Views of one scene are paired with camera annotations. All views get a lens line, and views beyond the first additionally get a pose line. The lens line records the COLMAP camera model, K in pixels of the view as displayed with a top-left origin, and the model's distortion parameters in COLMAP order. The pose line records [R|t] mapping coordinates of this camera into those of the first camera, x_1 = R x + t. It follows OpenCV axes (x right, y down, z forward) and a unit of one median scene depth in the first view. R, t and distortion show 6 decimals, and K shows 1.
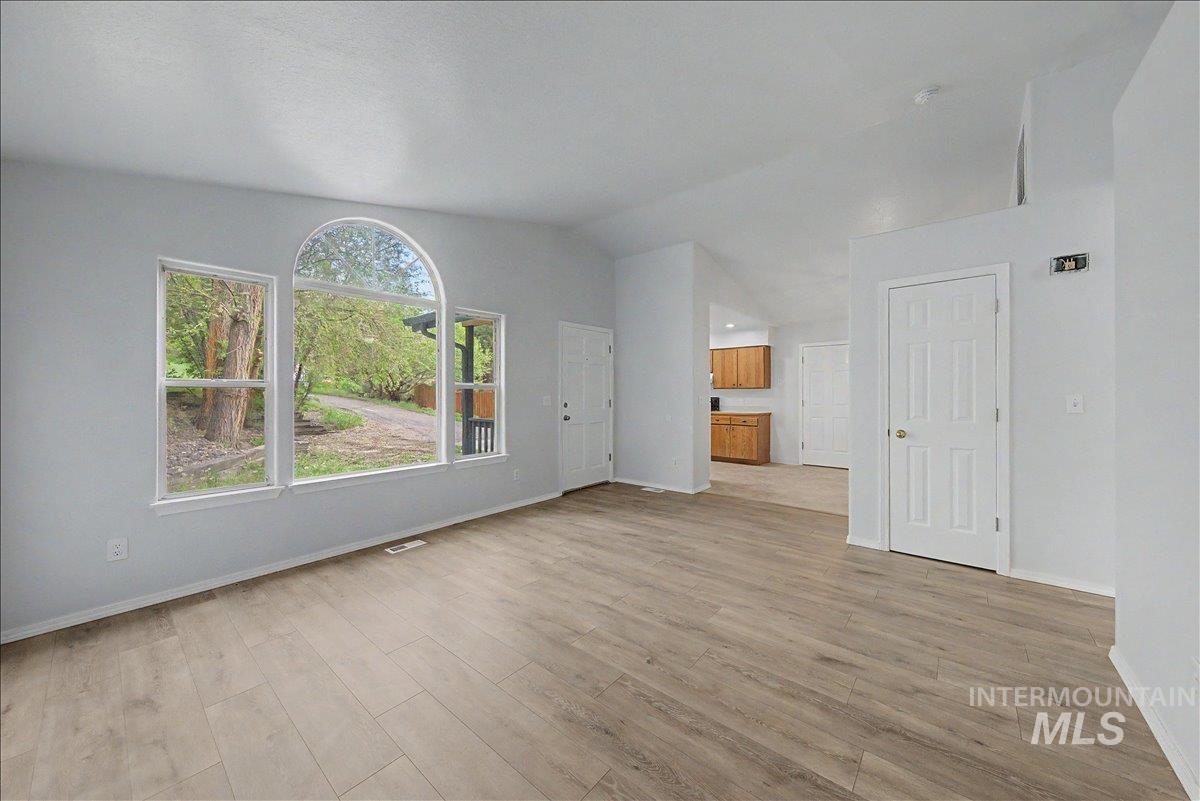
lens RADIAL K [[423.4, 0, 600.0], [0, 423.4, 400.5], [0, 0, 1]] dist [-0.000639, -0.000057]
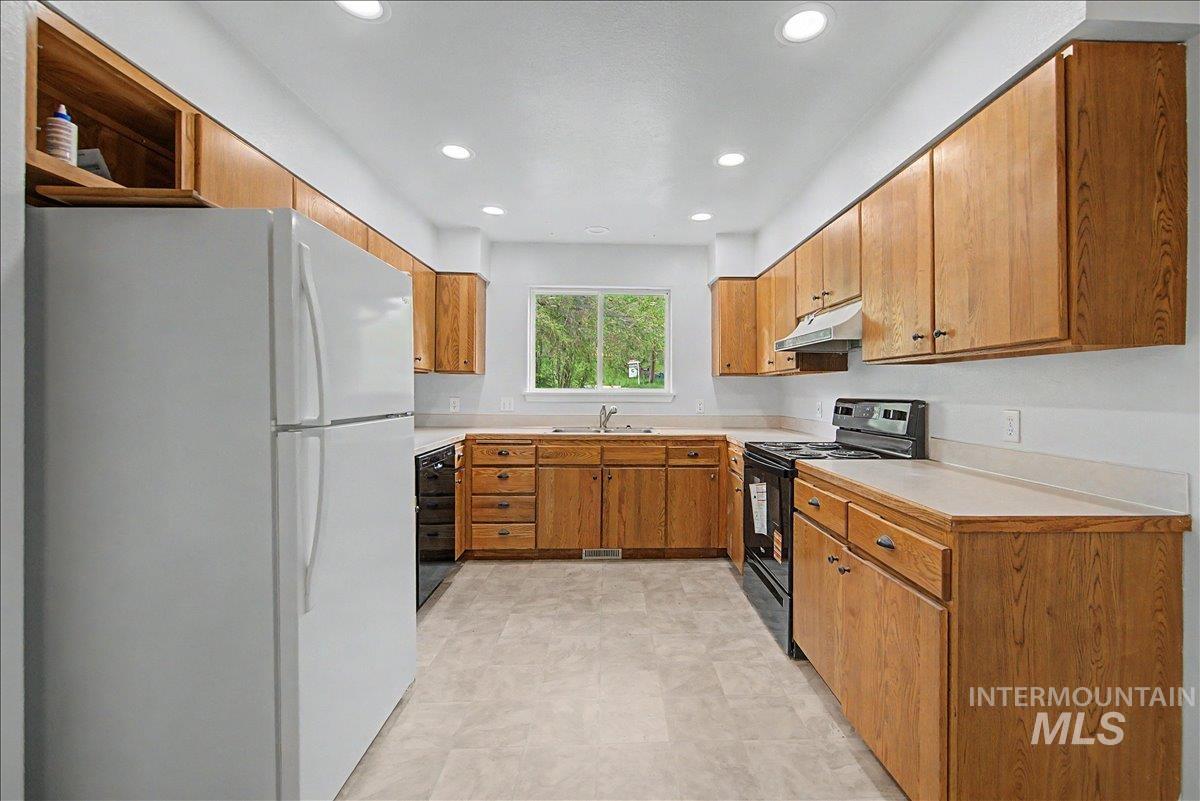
lens RADIAL K [[486.5, 0, 629.4], [0, 486.5, 394.0], [0, 0, 1]] dist [0.000344, 0.000064]
pose [[0.678618, 0.006169, -0.734465, 0.928611], [-0.012547, 0.999916, -0.003195, -0.021259], [0.734384, 0.011384, 0.678639, 1.778044]]
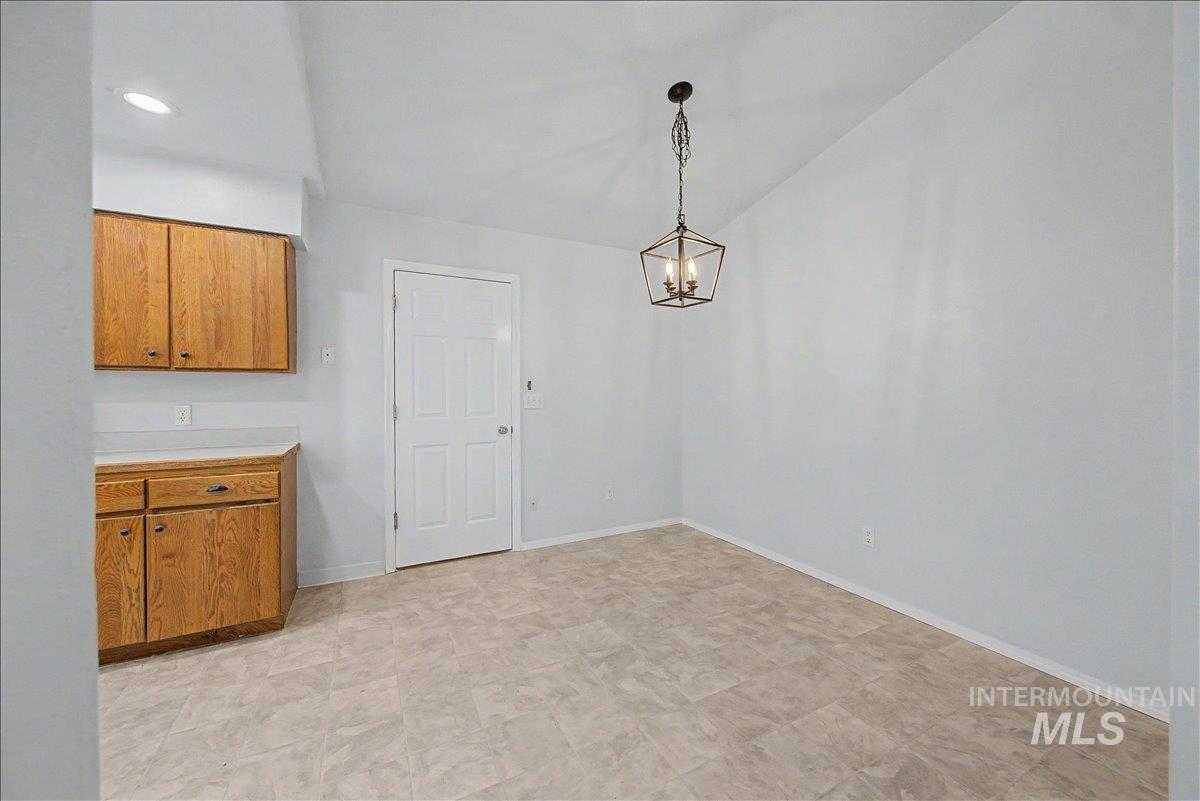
lens RADIAL K [[450.3, 0, 602.3], [0, 450.3, 395.0], [0, 0, 1]] dist [0.001368, -0.000001]
pose [[0.378550, -0.006739, 0.925556, 0.376211], [0.012339, 0.999921, 0.002234, -0.020602], [-0.925499, 0.010575, 0.378603, 1.490023]]
